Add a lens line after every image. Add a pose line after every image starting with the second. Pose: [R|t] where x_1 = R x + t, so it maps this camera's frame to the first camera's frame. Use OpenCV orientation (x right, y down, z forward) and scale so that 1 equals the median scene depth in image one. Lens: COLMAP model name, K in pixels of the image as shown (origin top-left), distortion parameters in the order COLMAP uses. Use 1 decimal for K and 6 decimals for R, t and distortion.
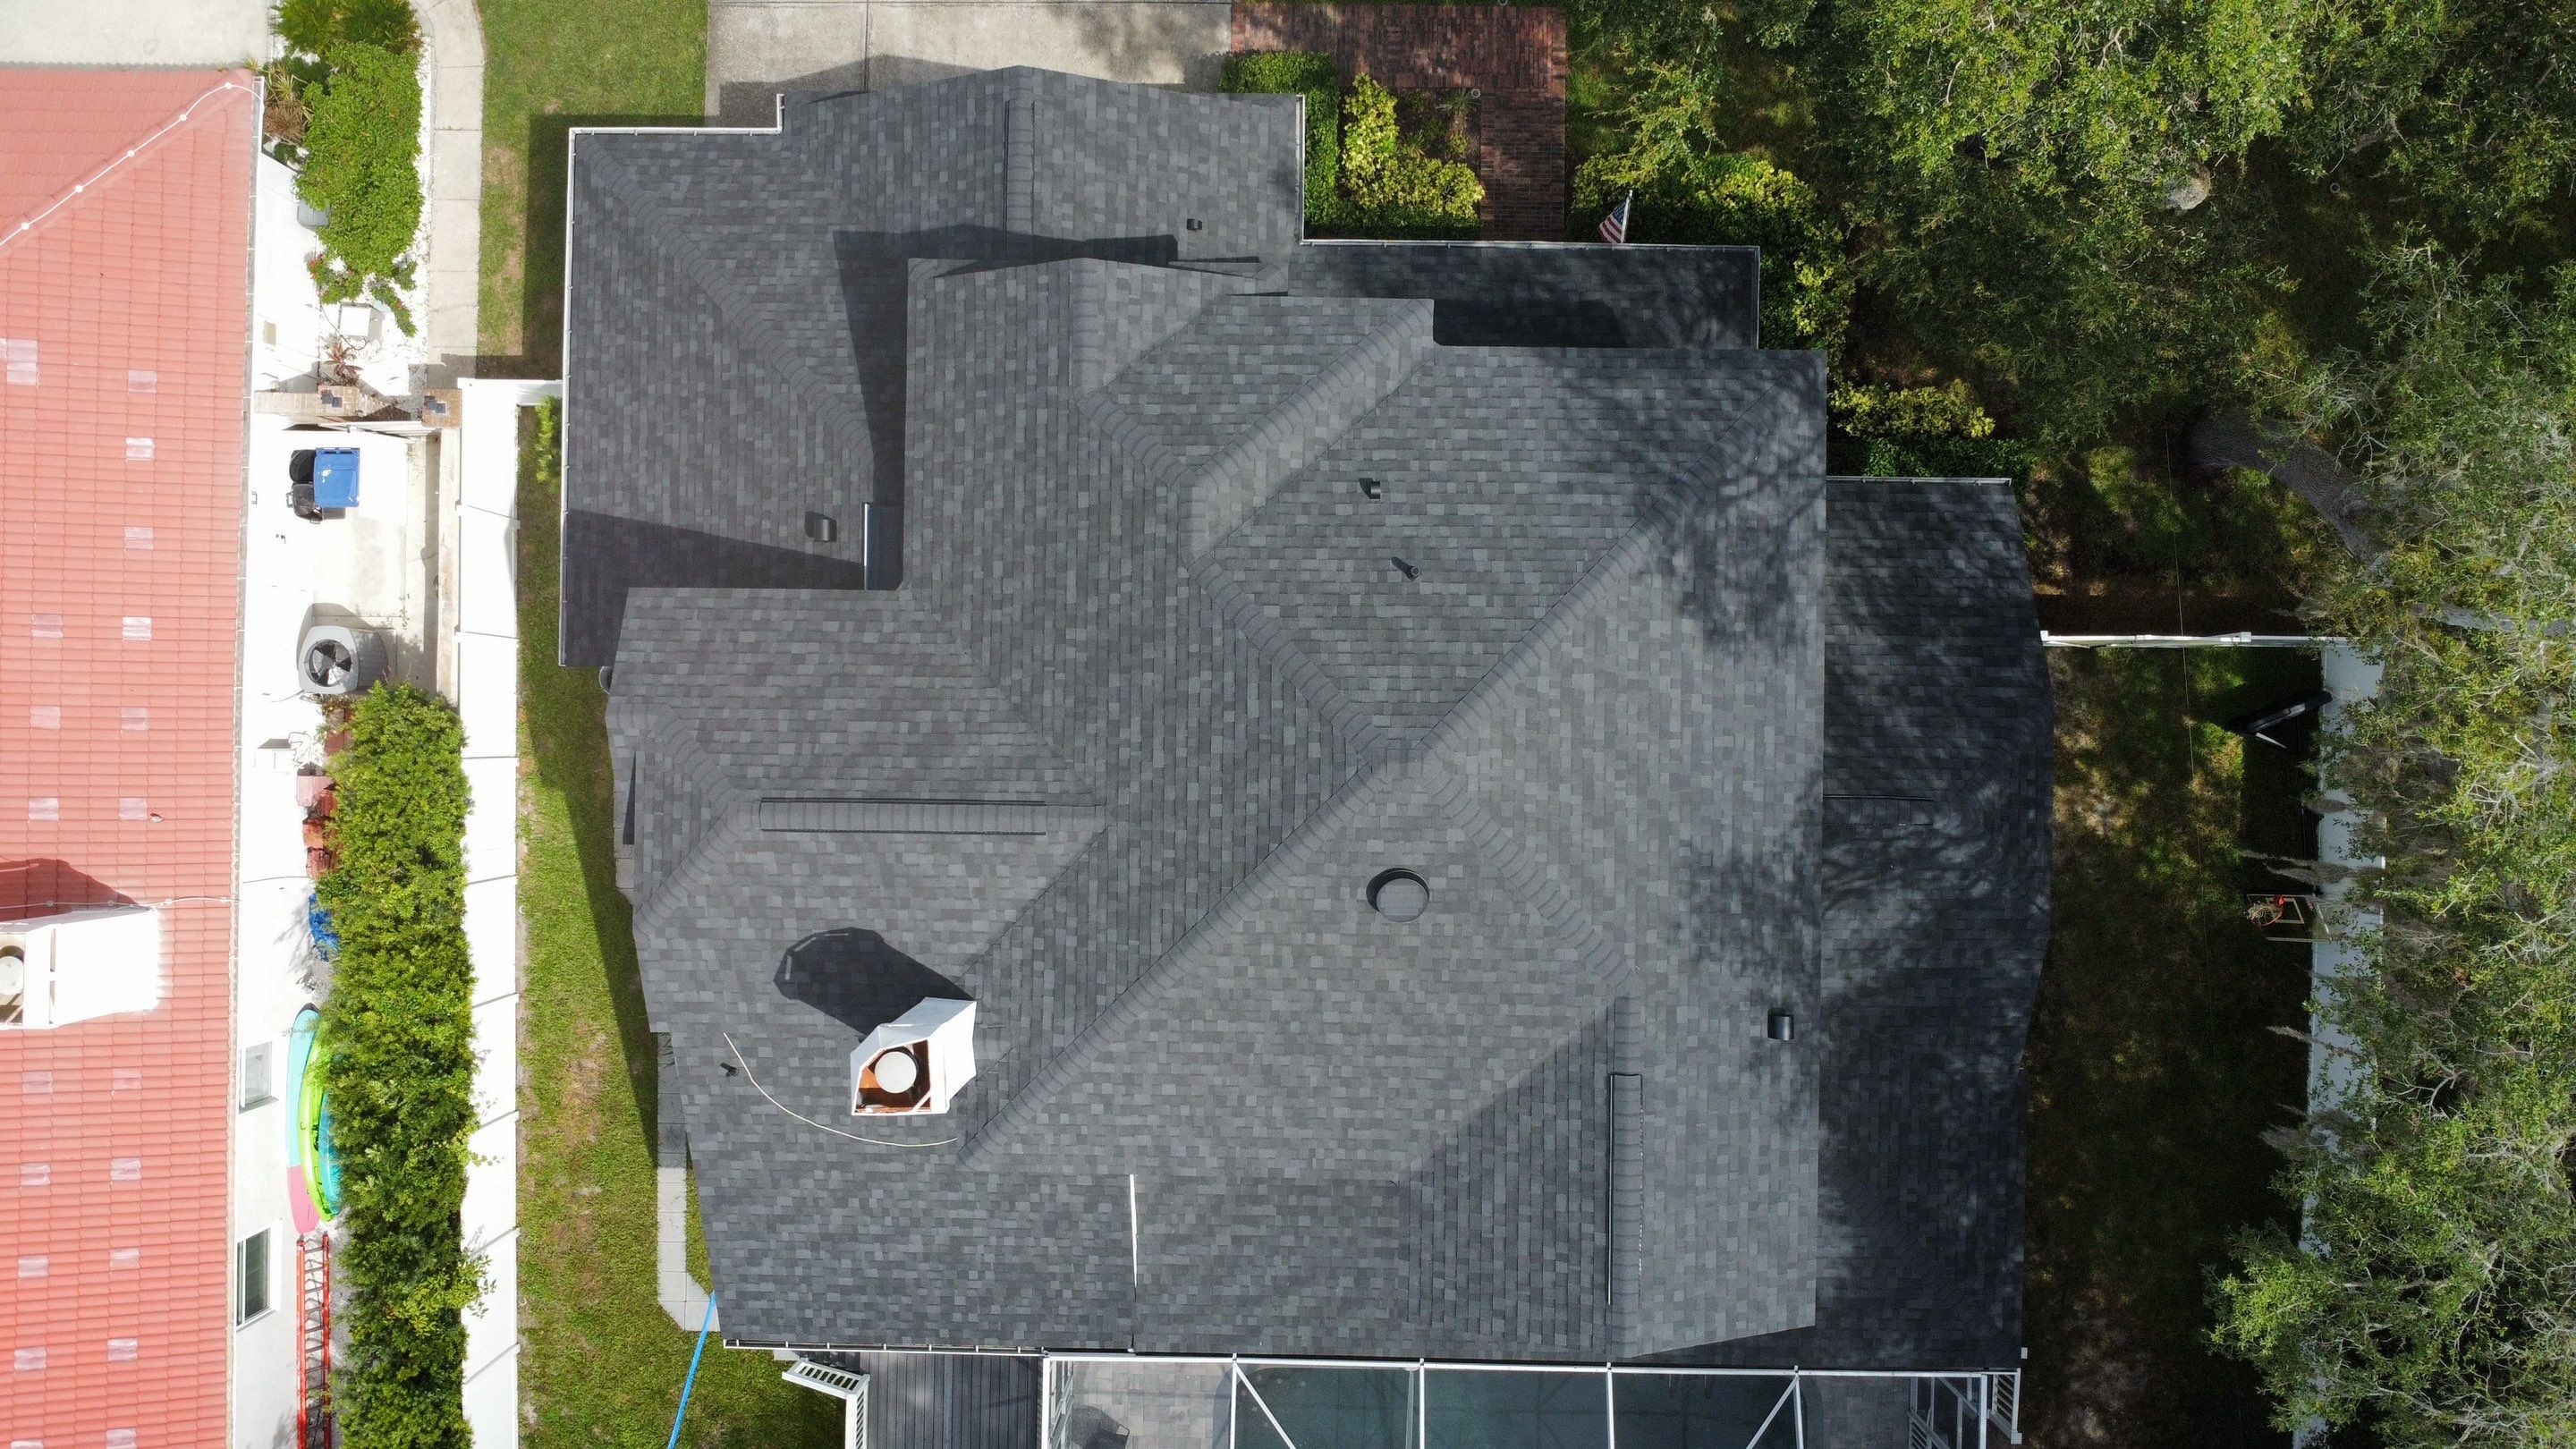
lens RADIAL K [[1869.2, 0, 1284.6], [0, 1869.2, 721.1], [0, 0, 1]] dist [-0.036535, -0.001780]
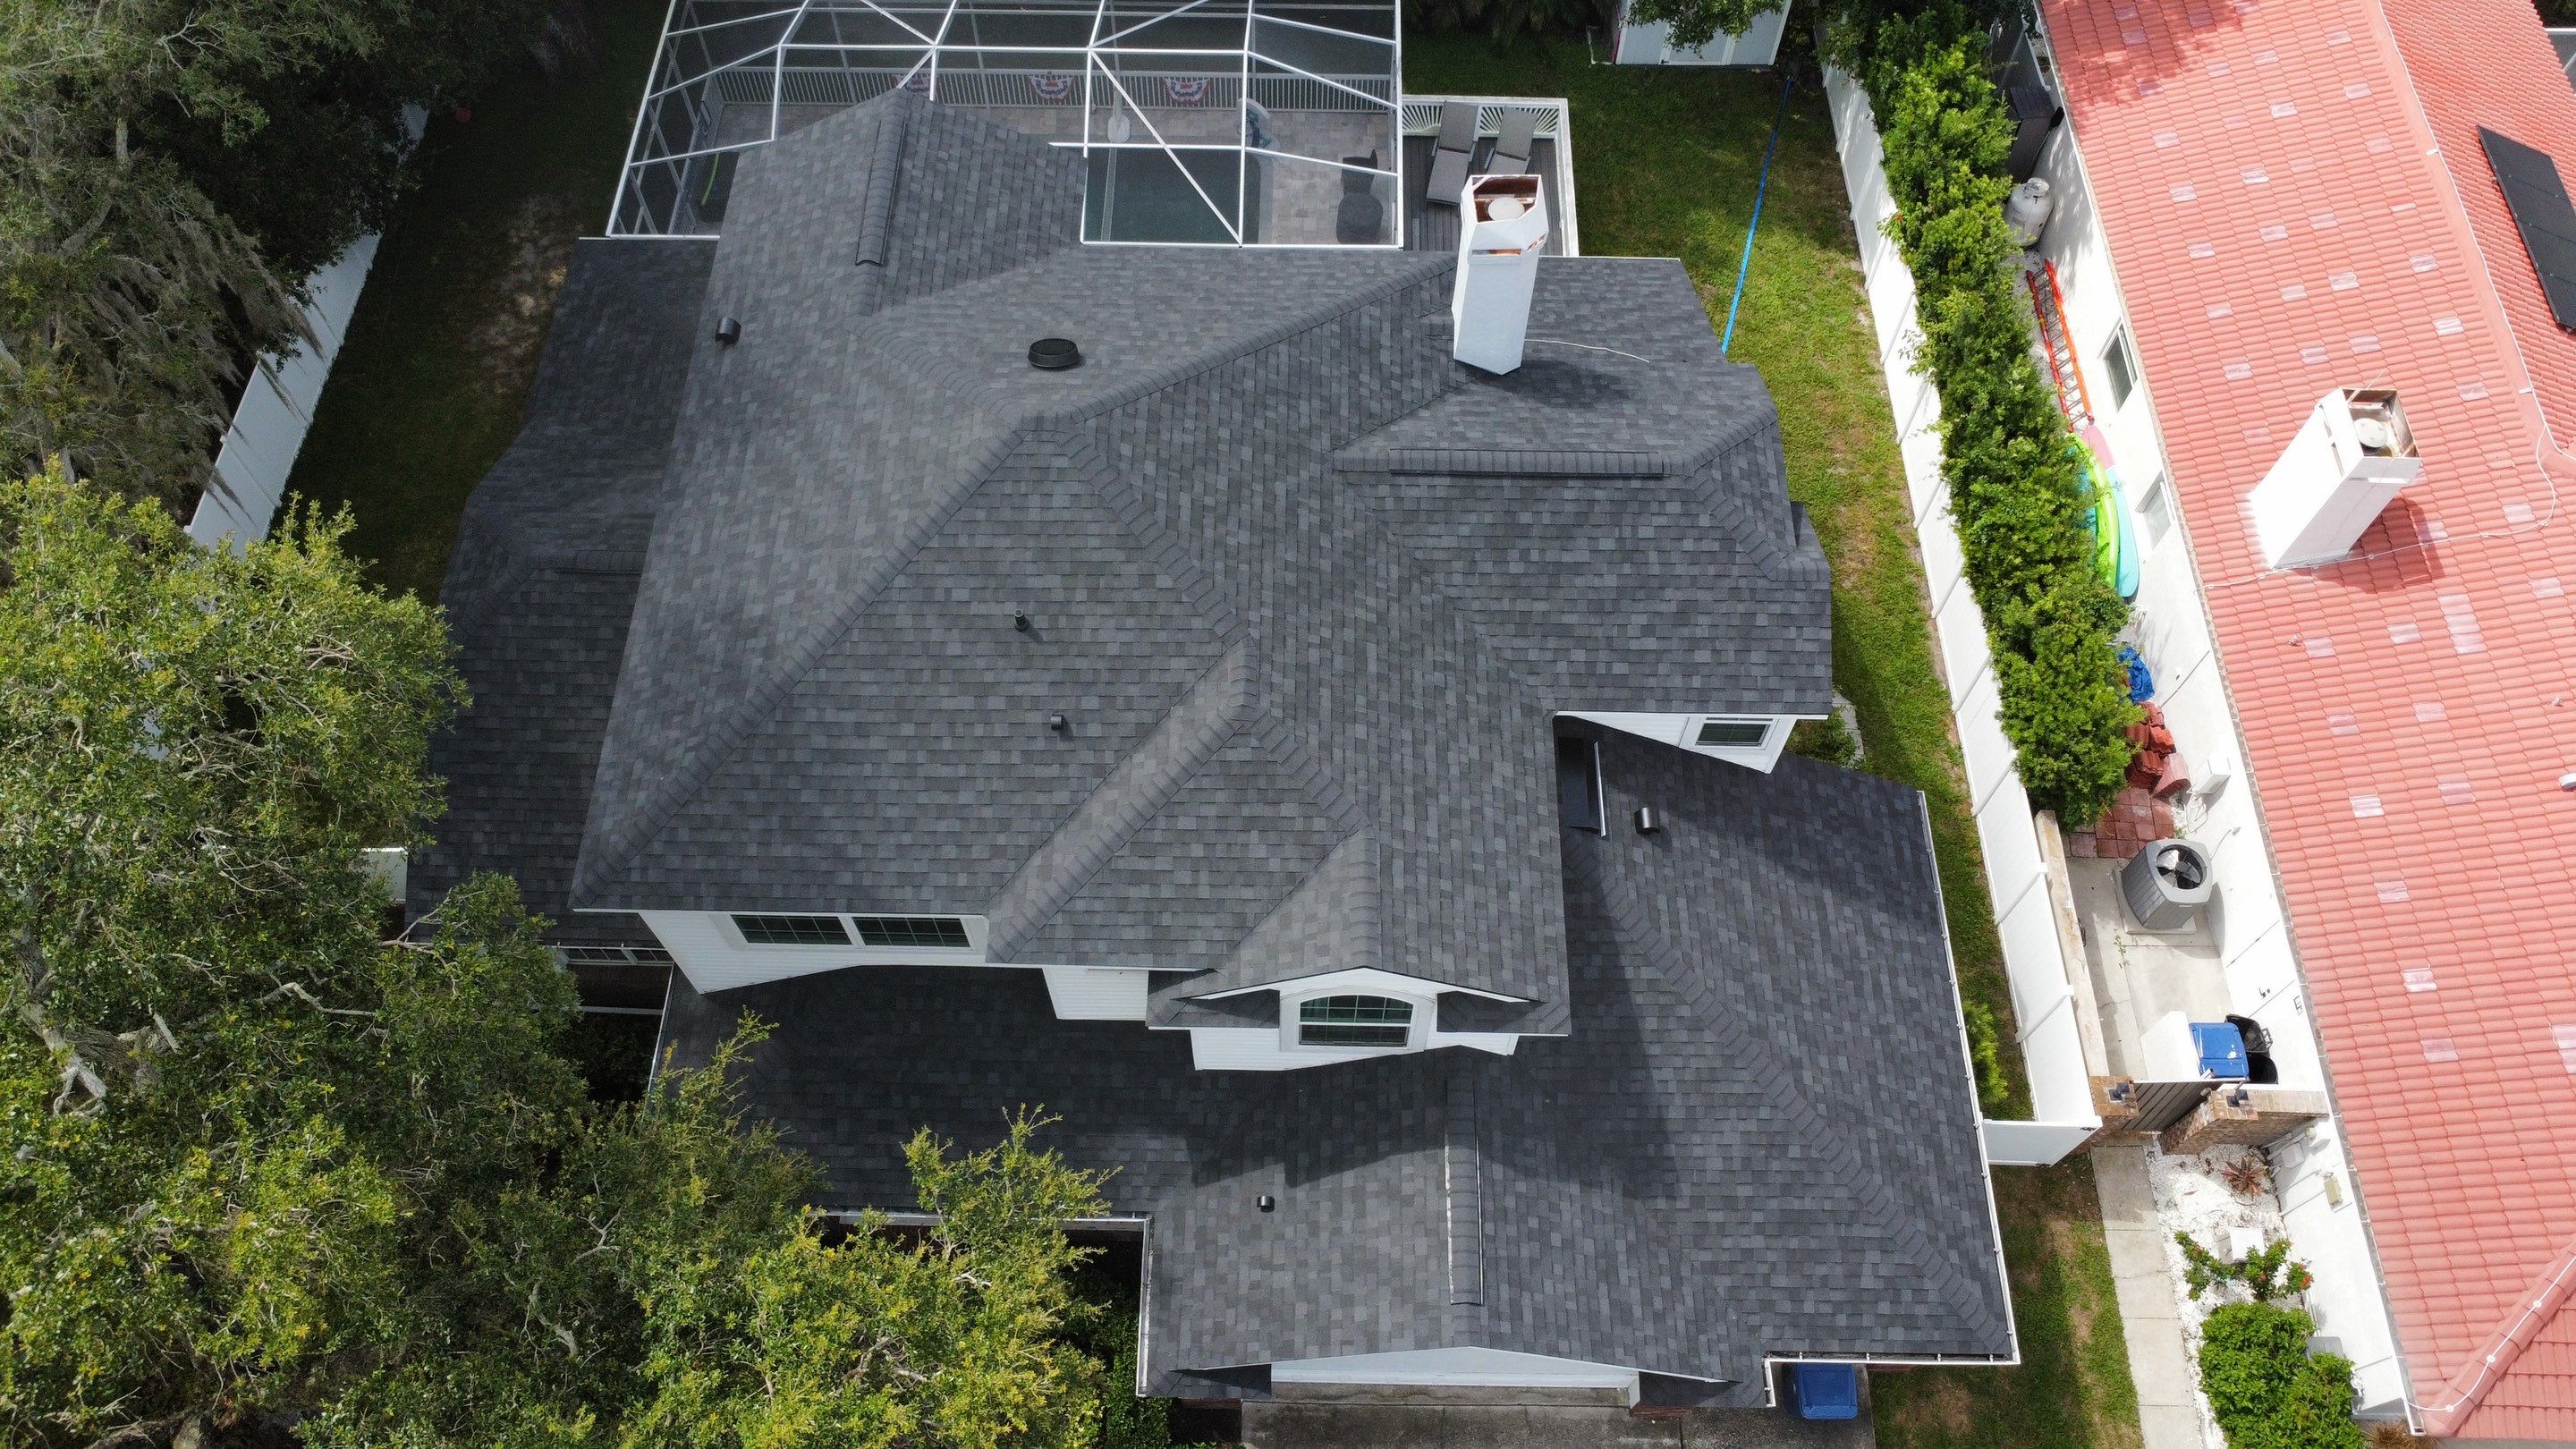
lens RADIAL K [[1869.2, 0, 1274.5], [0, 1869.2, 717.5], [0, 0, 1]] dist [-0.036535, -0.001780]
pose [[-0.999893, 0.000852, 0.014637, -0.066532], [0.006679, -0.862202, 0.506521, -0.519055], [0.013051, 0.506565, 0.862103, 0.139057]]
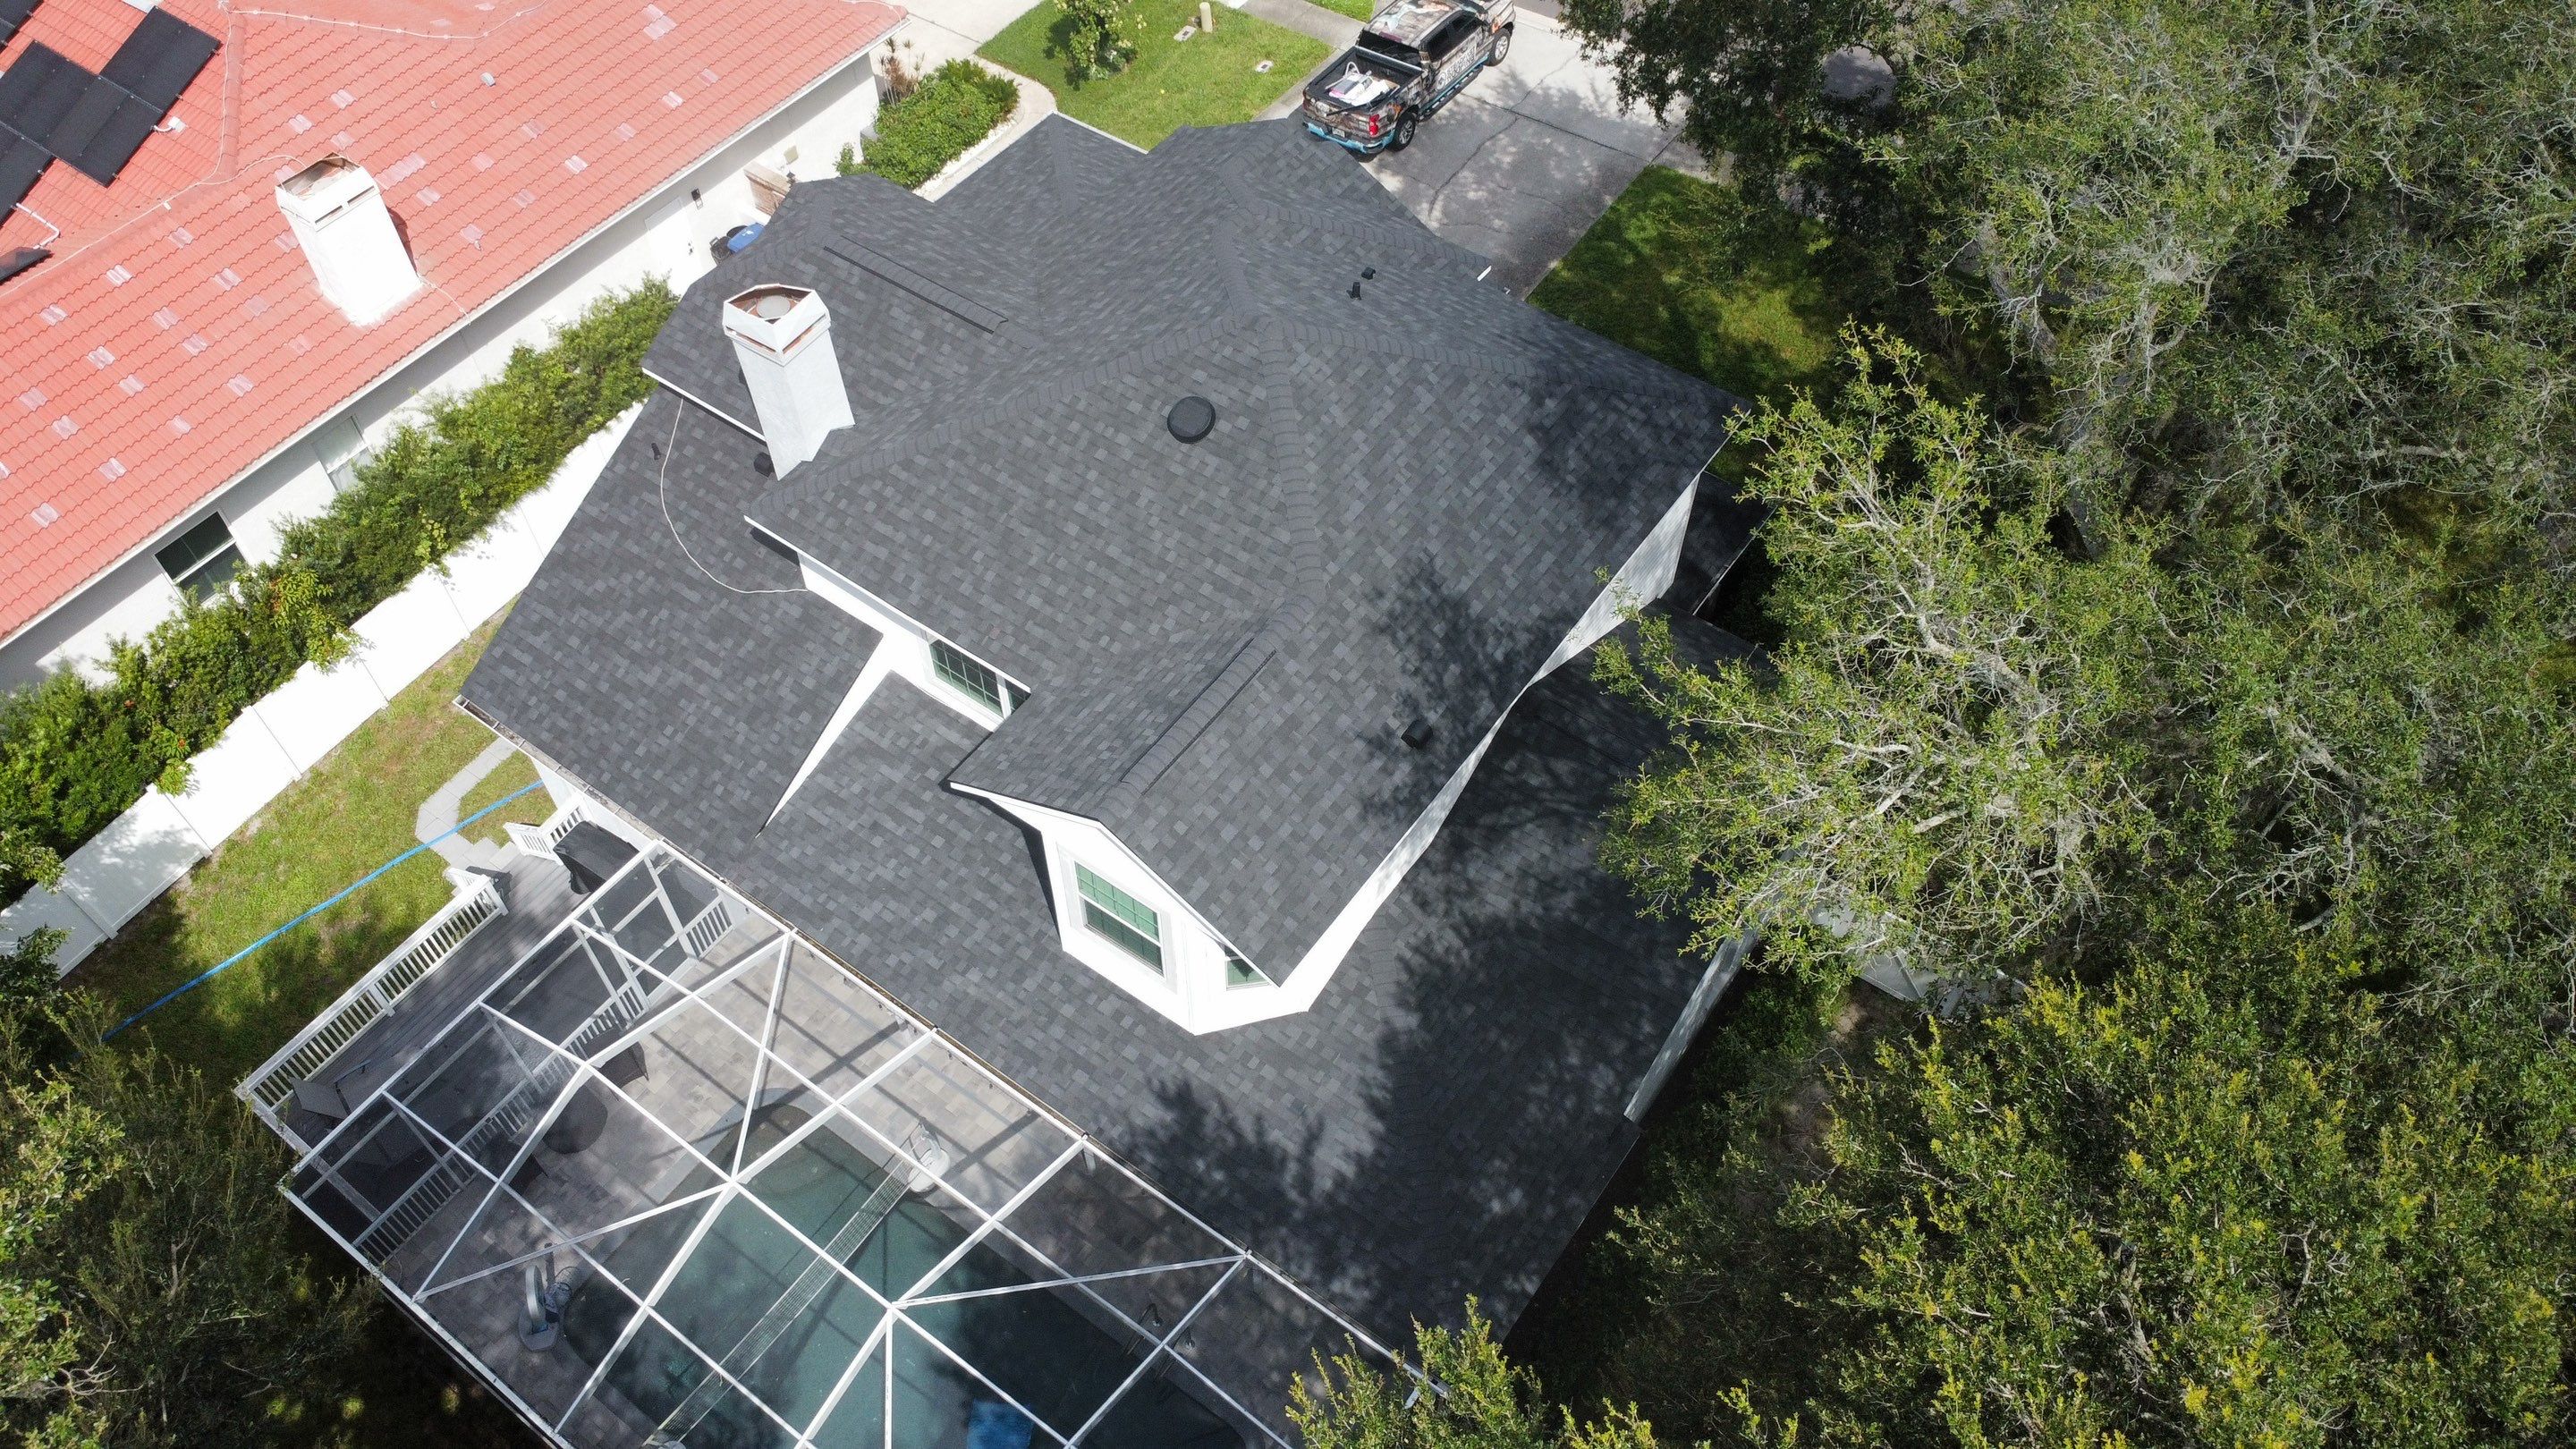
lens RADIAL K [[1869.2, 0, 1290.5], [0, 1869.2, 730.0], [0, 0, 1]] dist [-0.036535, -0.001780]
pose [[0.822646, 0.460219, -0.333844, 0.482071], [-0.568546, 0.662815, -0.487271, 0.615455], [-0.002975, 0.590657, 0.806918, 0.138722]]
